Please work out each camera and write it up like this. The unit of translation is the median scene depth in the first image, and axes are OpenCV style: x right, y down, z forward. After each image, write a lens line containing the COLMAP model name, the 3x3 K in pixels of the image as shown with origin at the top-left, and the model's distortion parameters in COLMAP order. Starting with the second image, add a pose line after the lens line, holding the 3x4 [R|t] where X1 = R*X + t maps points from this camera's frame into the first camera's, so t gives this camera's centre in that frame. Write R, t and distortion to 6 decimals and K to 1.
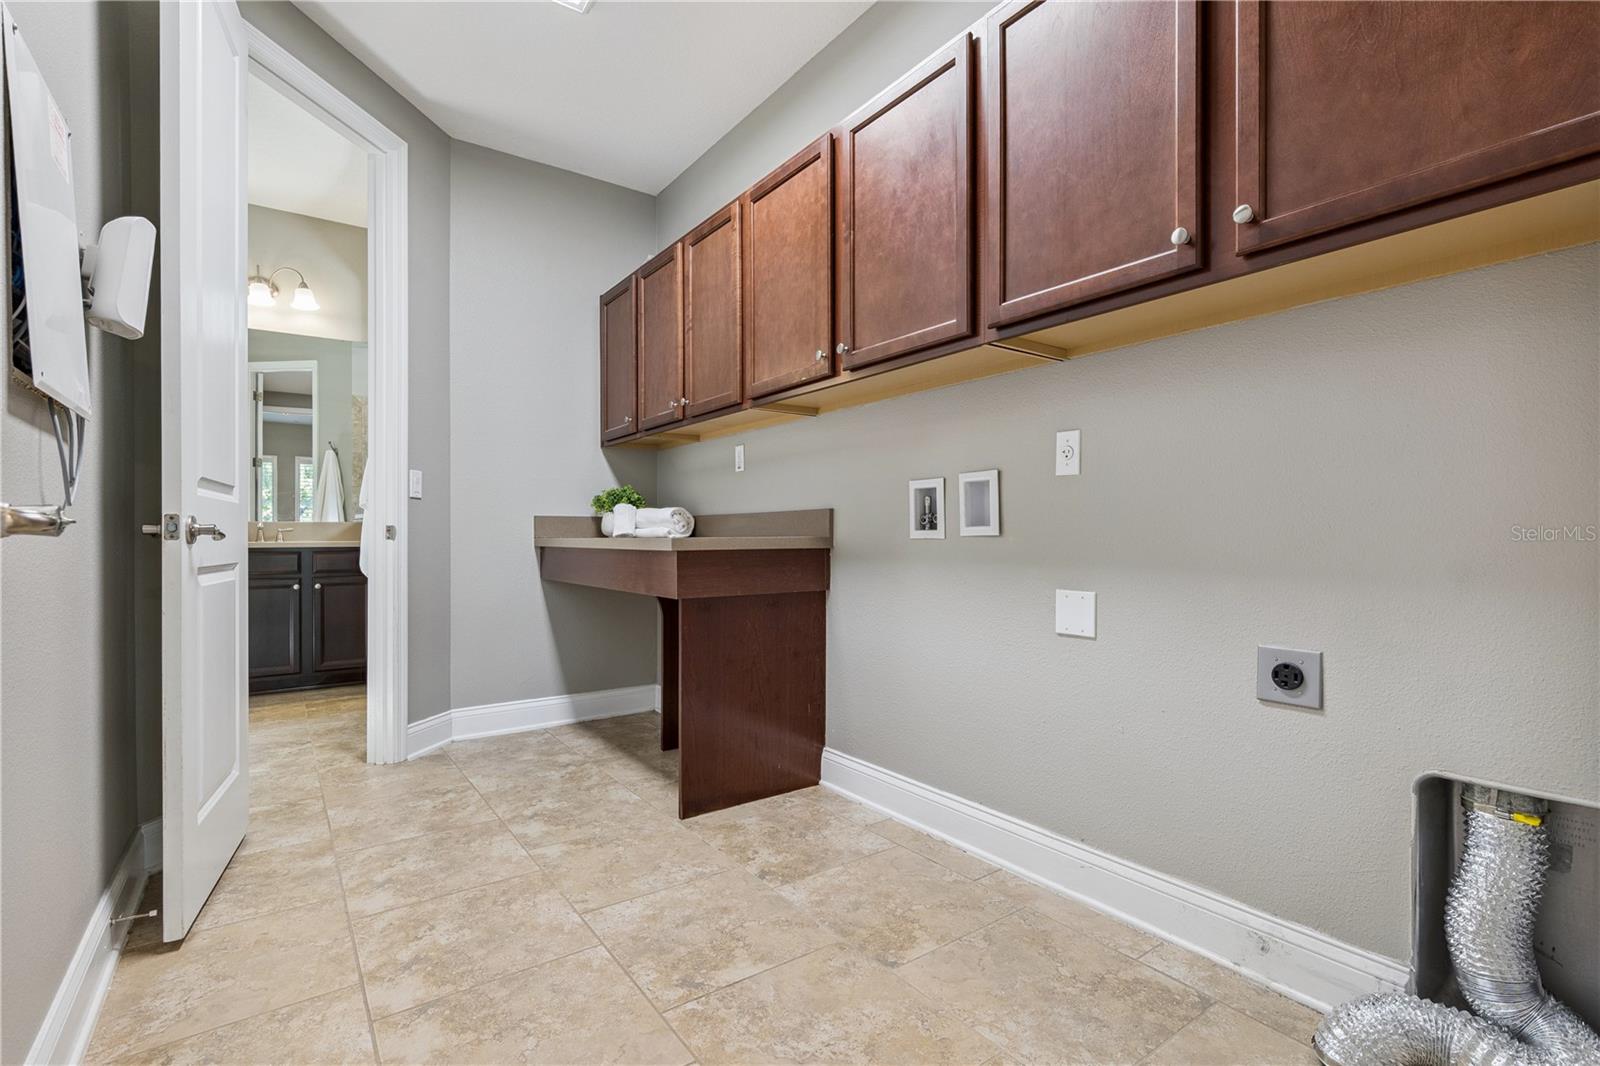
lens RADIAL K [[747.4, 0, 800.0], [0, 747.4, 533.0], [0, 0, 1]] dist [-0.022501, 0.007936]
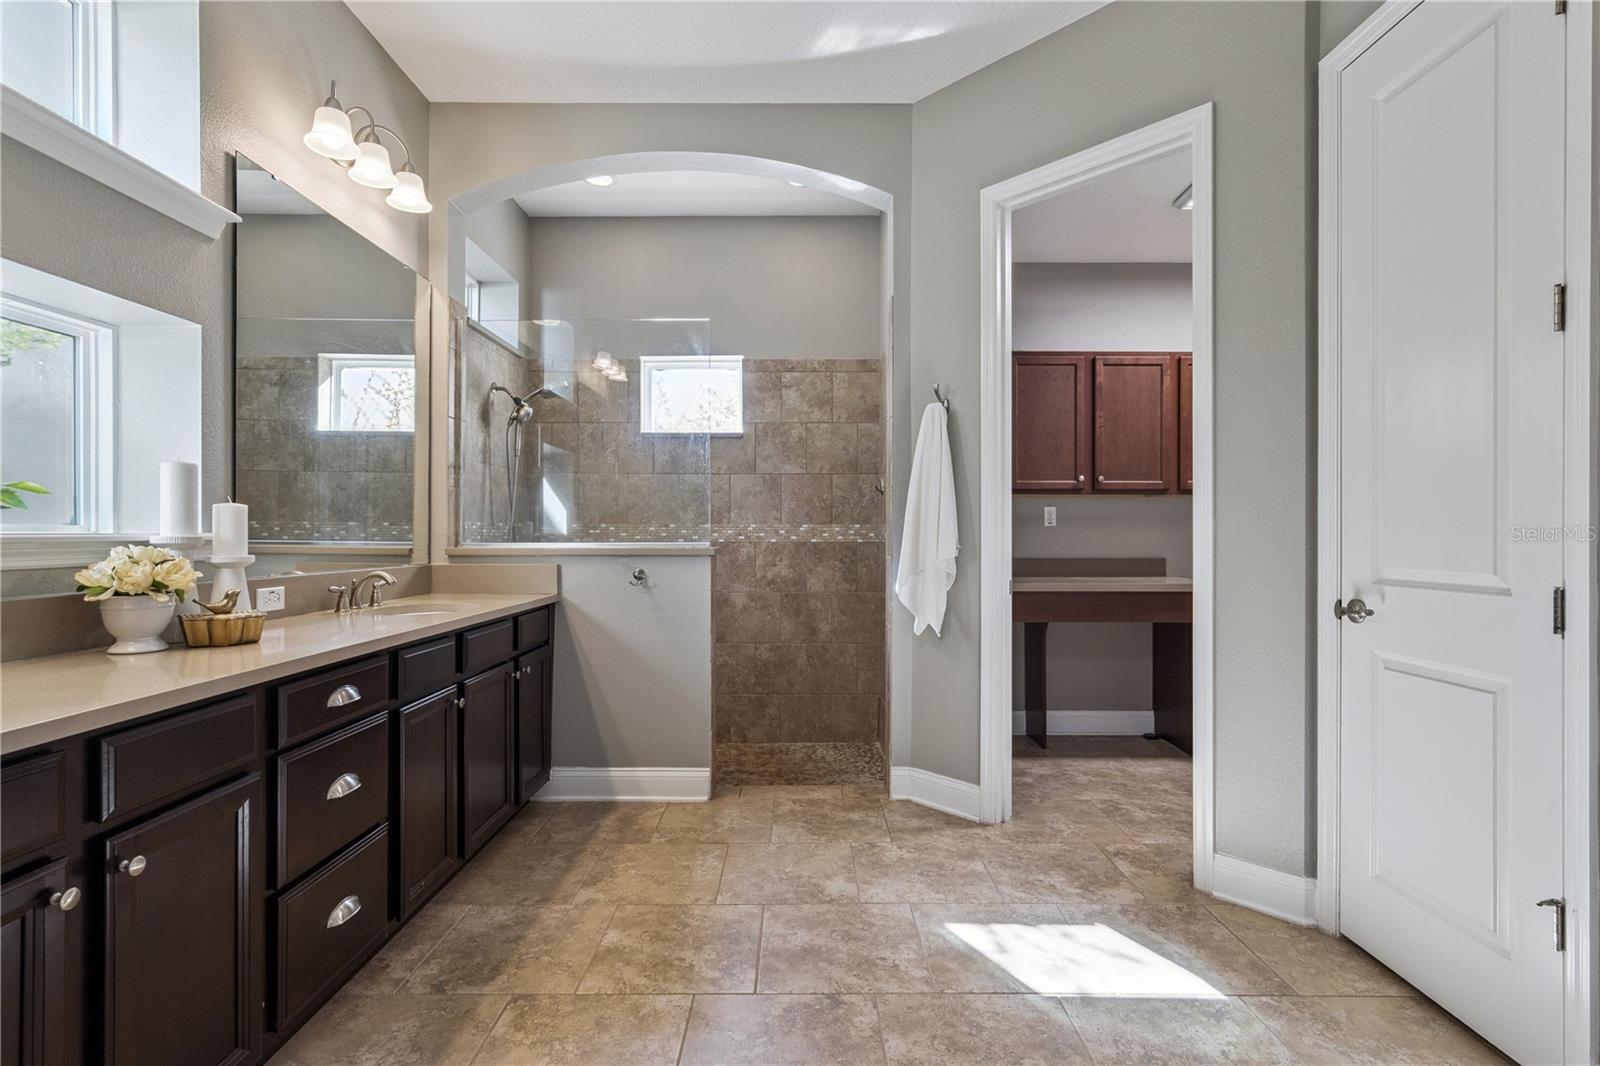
lens RADIAL K [[747.4, 0, 800.0], [0, 747.4, 533.0], [0, 0, 1]] dist [-0.022501, 0.007936]
pose [[0.576906, 0.022919, 0.816489, -1.607400], [0.002295, 0.999557, -0.029680, -0.036670], [-0.816807, 0.018996, 0.576598, 0.691524]]
